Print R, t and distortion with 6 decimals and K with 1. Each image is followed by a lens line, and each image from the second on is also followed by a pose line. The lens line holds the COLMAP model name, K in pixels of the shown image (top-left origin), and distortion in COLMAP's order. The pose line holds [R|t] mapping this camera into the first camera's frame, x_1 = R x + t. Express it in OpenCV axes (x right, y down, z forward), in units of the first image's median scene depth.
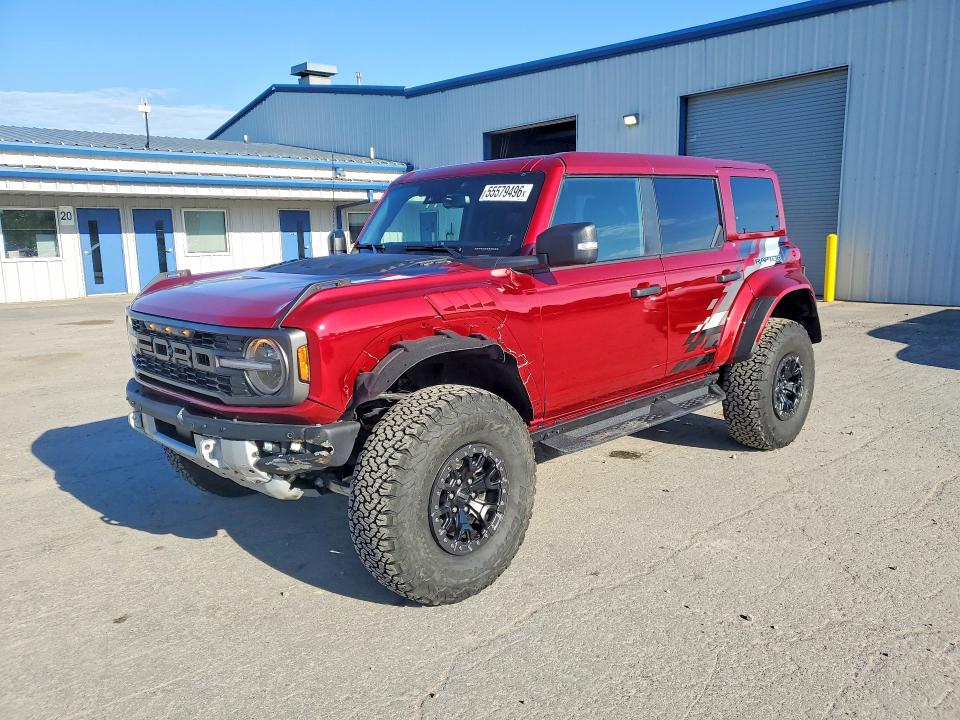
lens RADIAL K [[782.5, 0, 480.0], [0, 782.5, 360.0], [0, 0, 1]] dist [0.035111, -0.004599]
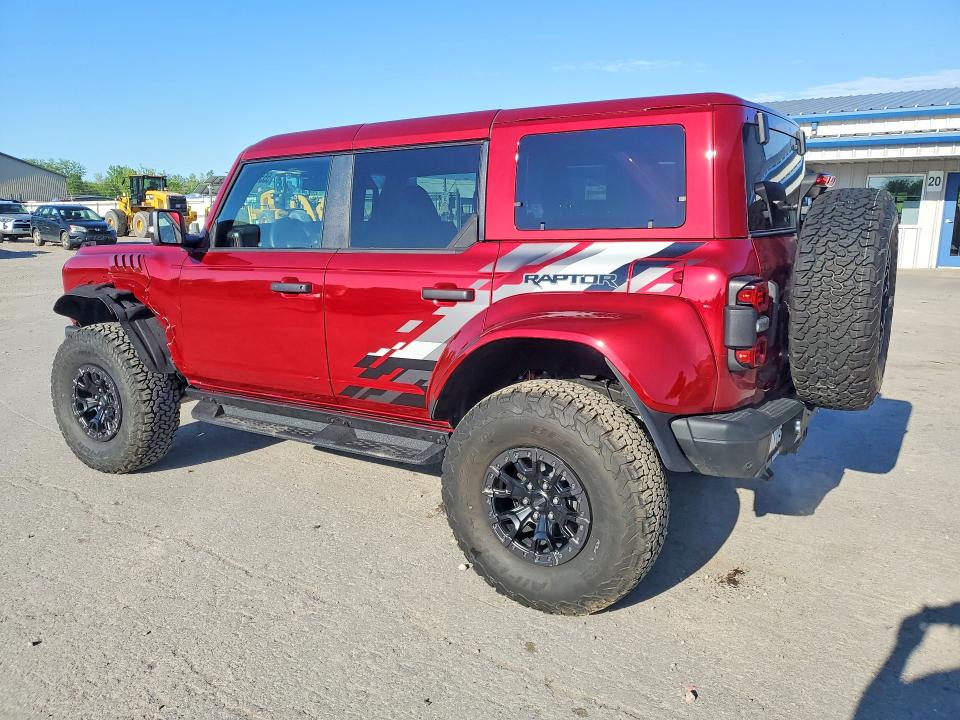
lens RADIAL K [[782.5, 0, 480.0], [0, 782.5, 360.0], [0, 0, 1]] dist [0.035111, -0.004599]
pose [[0.190471, 0.210168, -0.958932, 0.815234], [-0.162992, 0.970027, 0.180225, -0.147415], [0.968067, 0.121971, 0.219018, 0.753295]]
